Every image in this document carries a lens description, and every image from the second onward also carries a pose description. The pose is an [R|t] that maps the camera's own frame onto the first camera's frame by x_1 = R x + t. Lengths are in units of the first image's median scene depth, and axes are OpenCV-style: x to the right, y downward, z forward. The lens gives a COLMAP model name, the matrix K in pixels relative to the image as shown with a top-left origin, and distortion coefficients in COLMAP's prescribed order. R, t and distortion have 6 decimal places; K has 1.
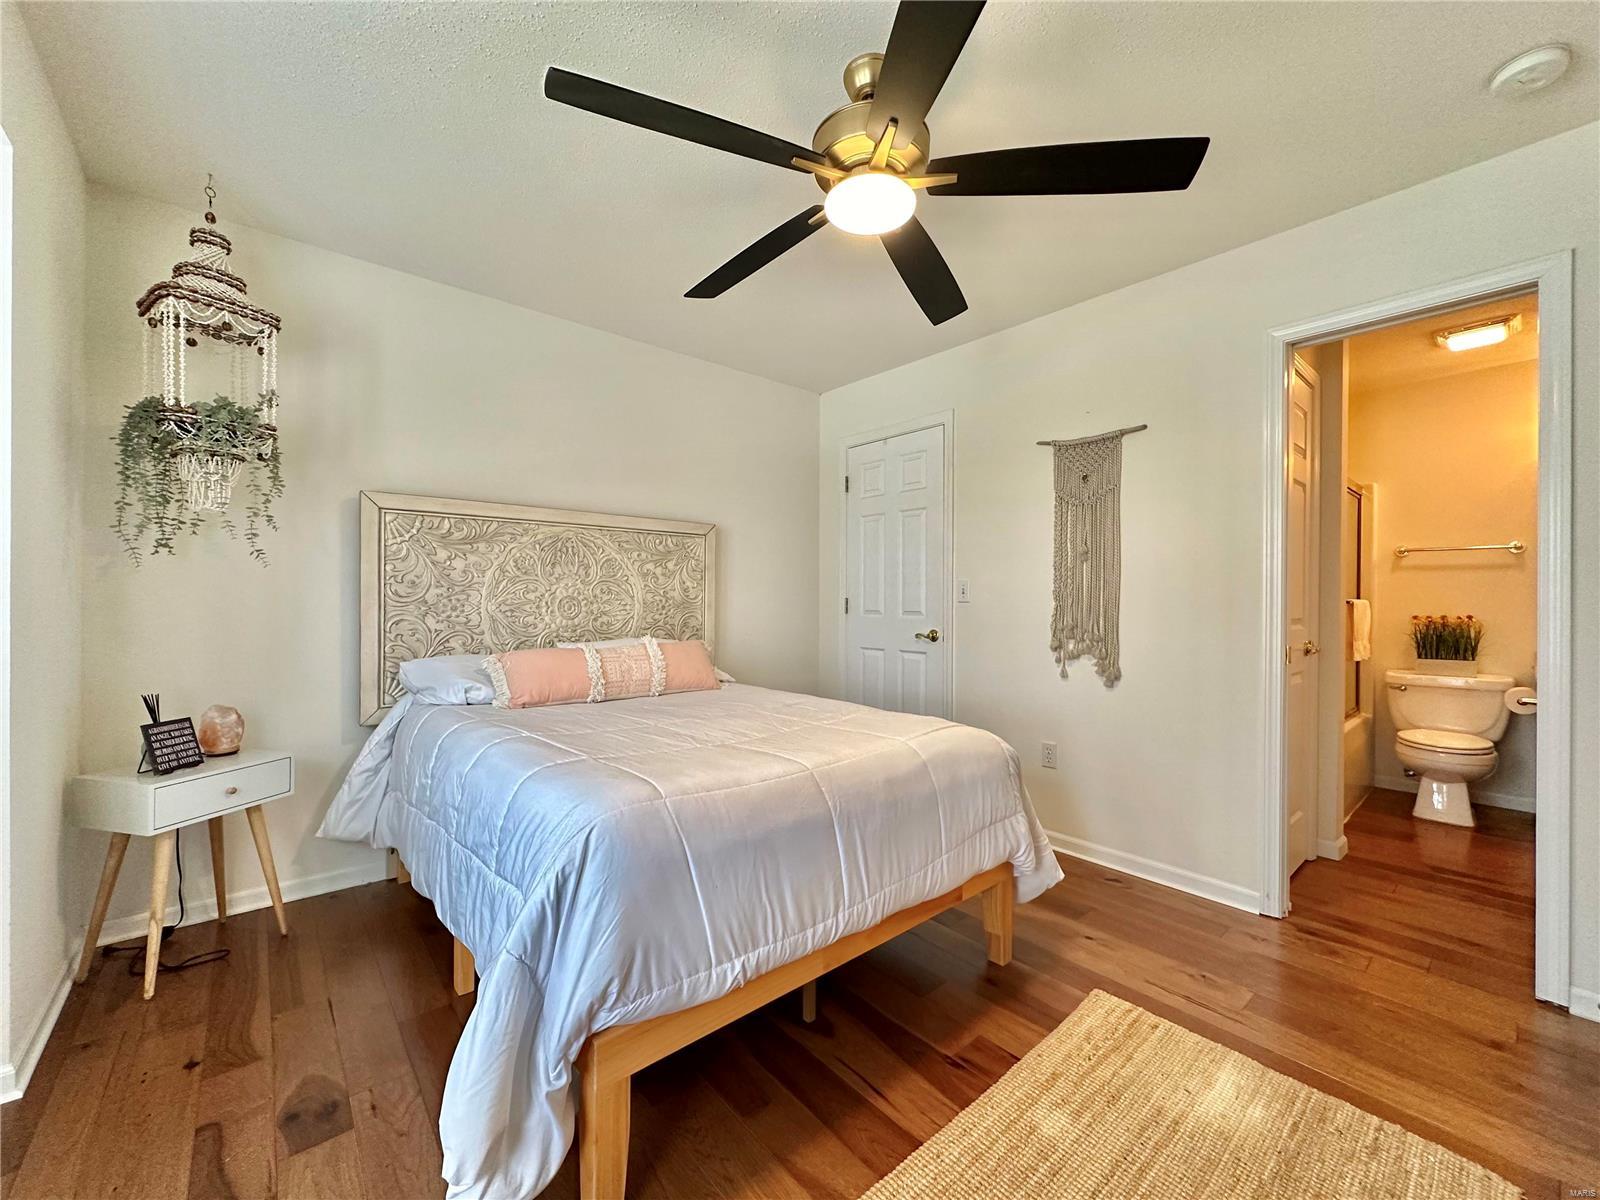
lens RADIAL K [[635.9, 0, 810.8], [0, 635.9, 597.7], [0, 0, 1]] dist [-0.001369, -0.001004]
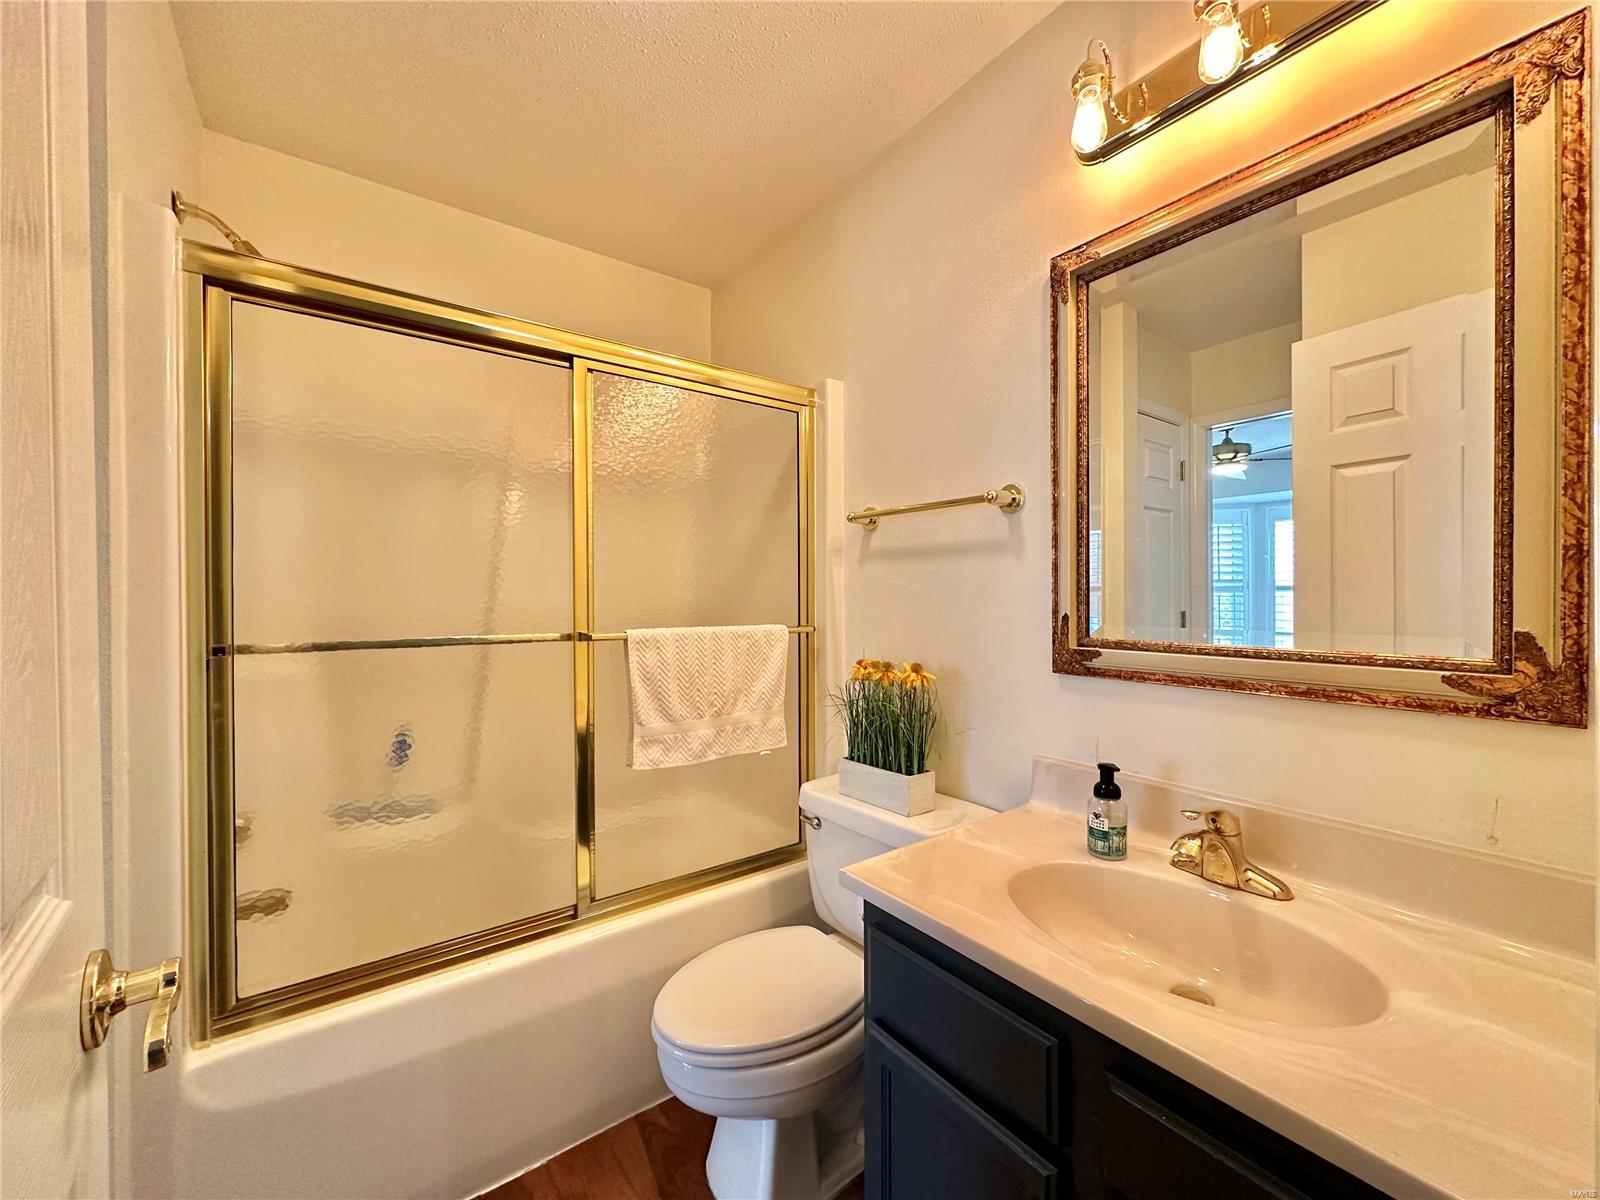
lens RADIAL K [[635.9, 0, 795.1], [0, 635.9, 595.3], [0, 0, 1]] dist [-0.001369, -0.001004]
pose [[0.997747, -0.010974, -0.066179, 1.249383], [0.011135, 0.999936, 0.002072, -0.023952], [0.066152, -0.002804, 0.997806, 0.716900]]
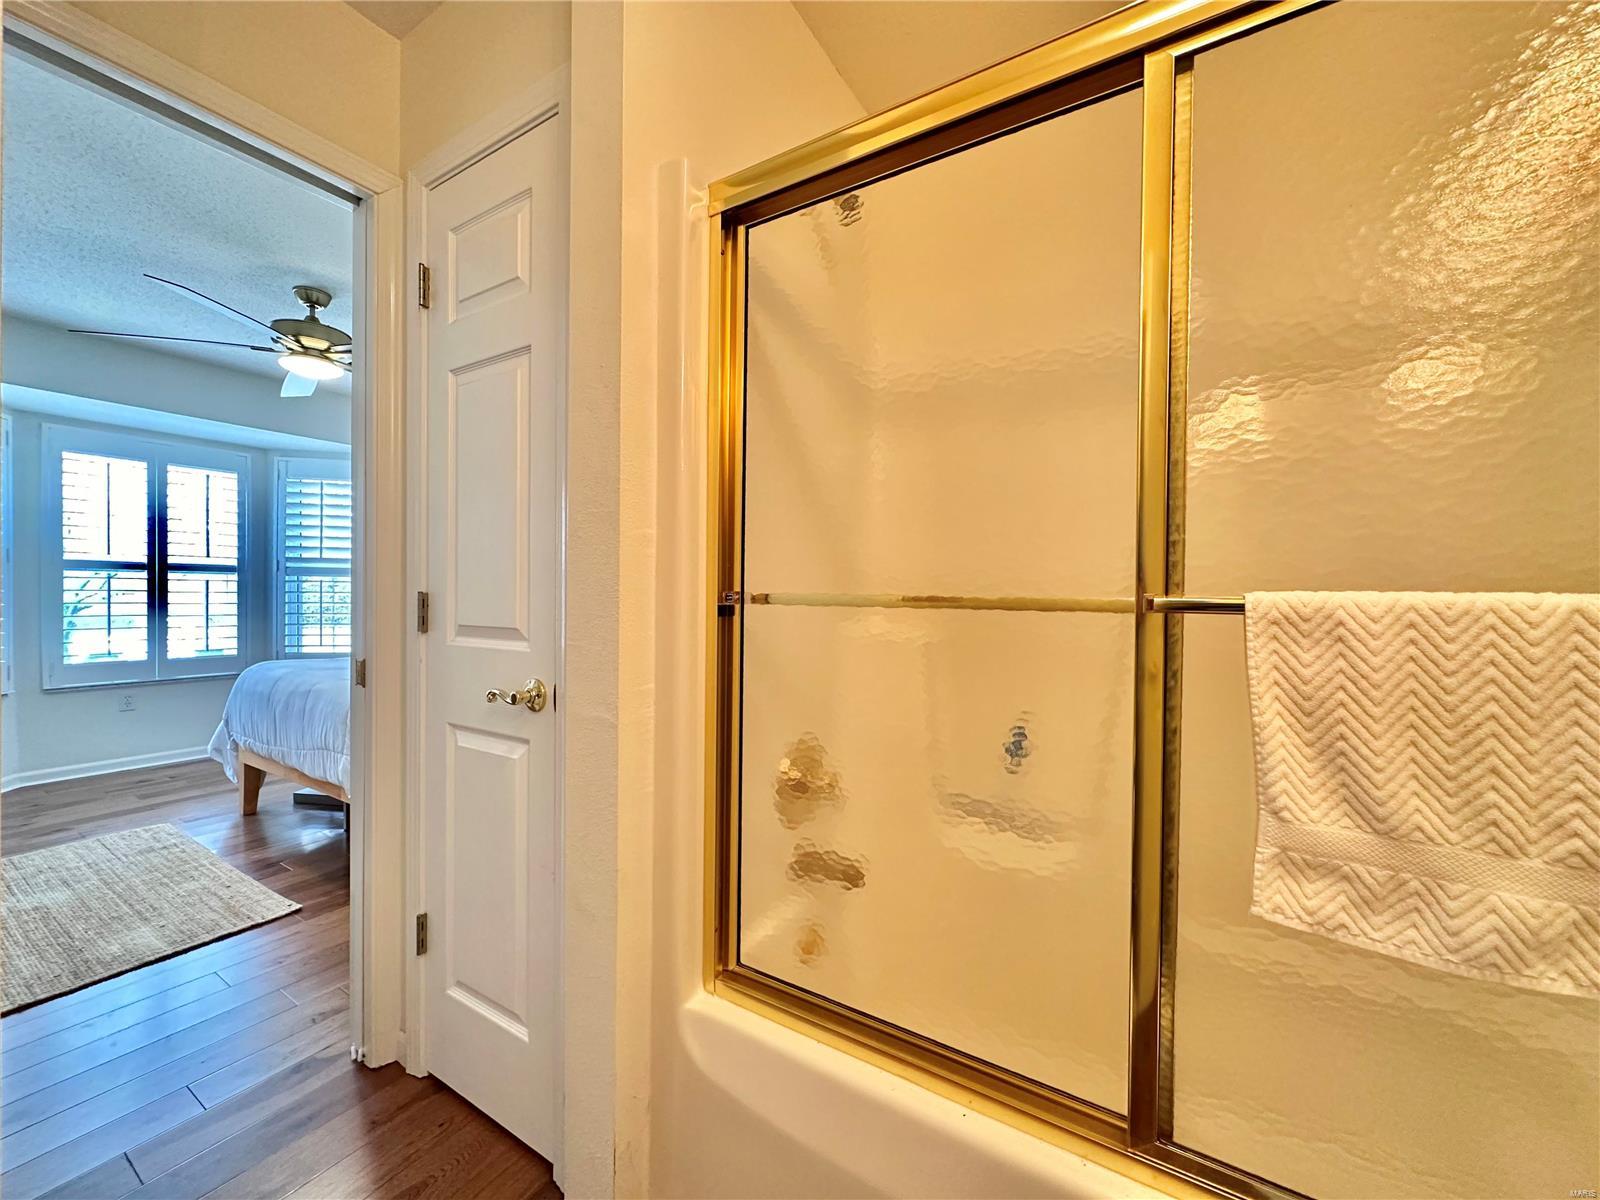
lens RADIAL K [[635.9, 0, 802.3], [0, 635.9, 599.5], [0, 0, 1]] dist [-0.001369, -0.001004]
pose [[0.293144, 0.007593, -0.956038, 1.249057], [-0.002538, 0.999971, 0.007163, 0.007317], [0.956065, 0.000327, 0.293155, 1.025594]]
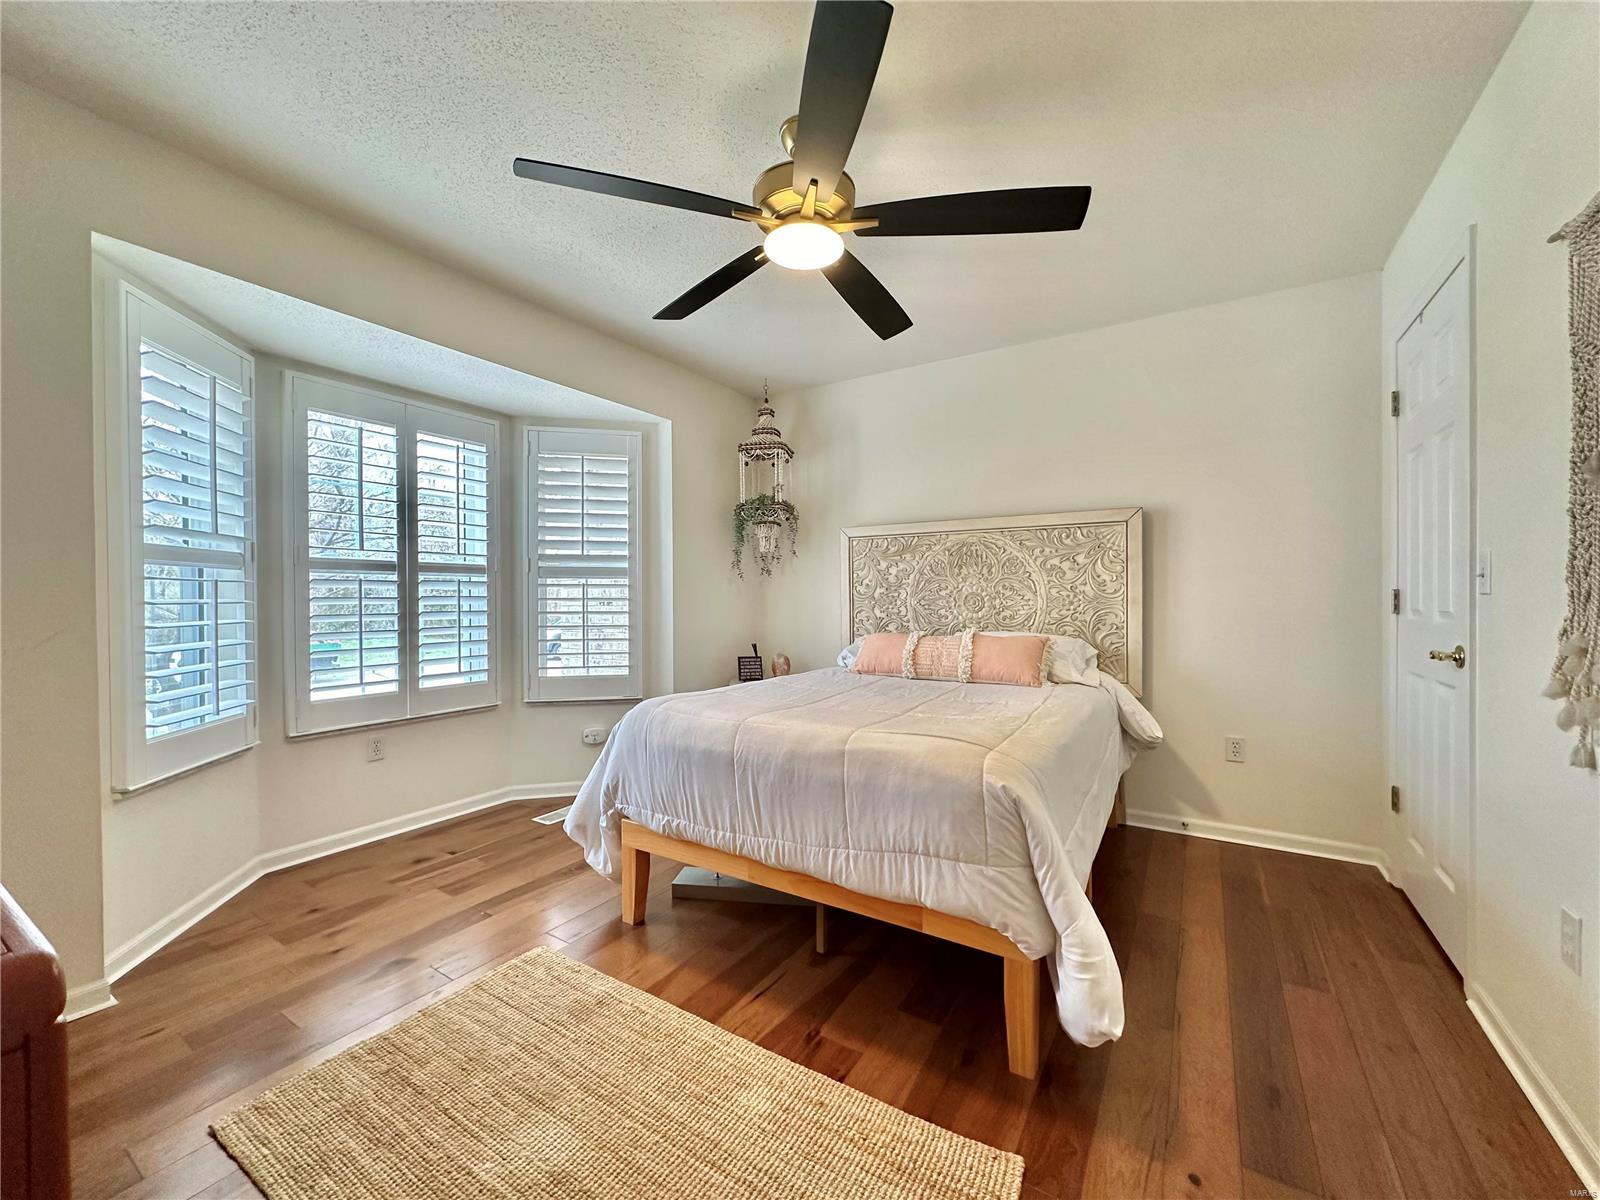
lens RADIAL K [[635.9, 0, 799.8], [0, 635.9, 599.7], [0, 0, 1]] dist [-0.001369, -0.001004]
pose [[0.289407, -0.002272, -0.957204, 0.678144], [0.008801, 0.999961, 0.000287, 0.007986], [0.957166, -0.008508, 0.289415, 0.379213]]
